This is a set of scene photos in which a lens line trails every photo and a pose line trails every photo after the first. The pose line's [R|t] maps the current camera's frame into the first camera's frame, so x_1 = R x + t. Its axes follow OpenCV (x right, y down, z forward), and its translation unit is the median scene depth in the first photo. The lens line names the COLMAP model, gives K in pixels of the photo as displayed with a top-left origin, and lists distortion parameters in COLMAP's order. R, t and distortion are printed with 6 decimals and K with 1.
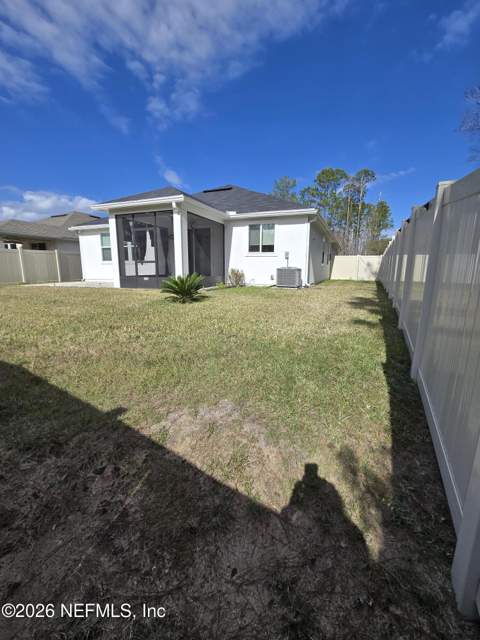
lens RADIAL K [[259.8, 0, 238.9], [0, 259.8, 318.2], [0, 0, 1]] dist [-0.011027, 0.000025]
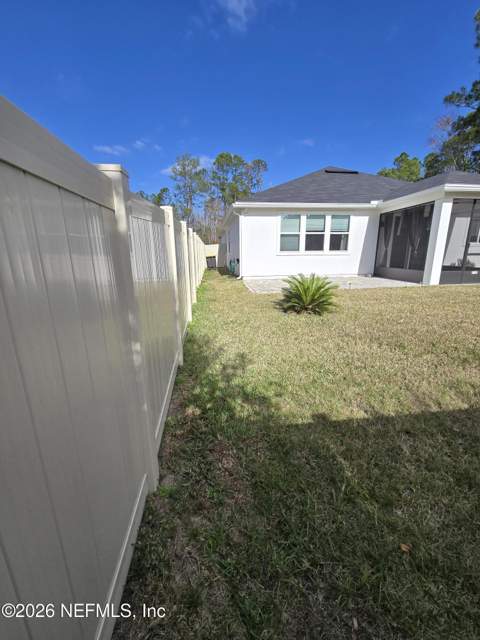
lens RADIAL K [[259.8, 0, 238.2], [0, 259.8, 322.9], [0, 0, 1]] dist [-0.011027, 0.000025]
pose [[0.872665, -0.141483, 0.467374, -1.027583], [0.108118, 0.989334, 0.097616, -0.101579], [-0.476200, -0.034654, 0.878654, 0.382702]]
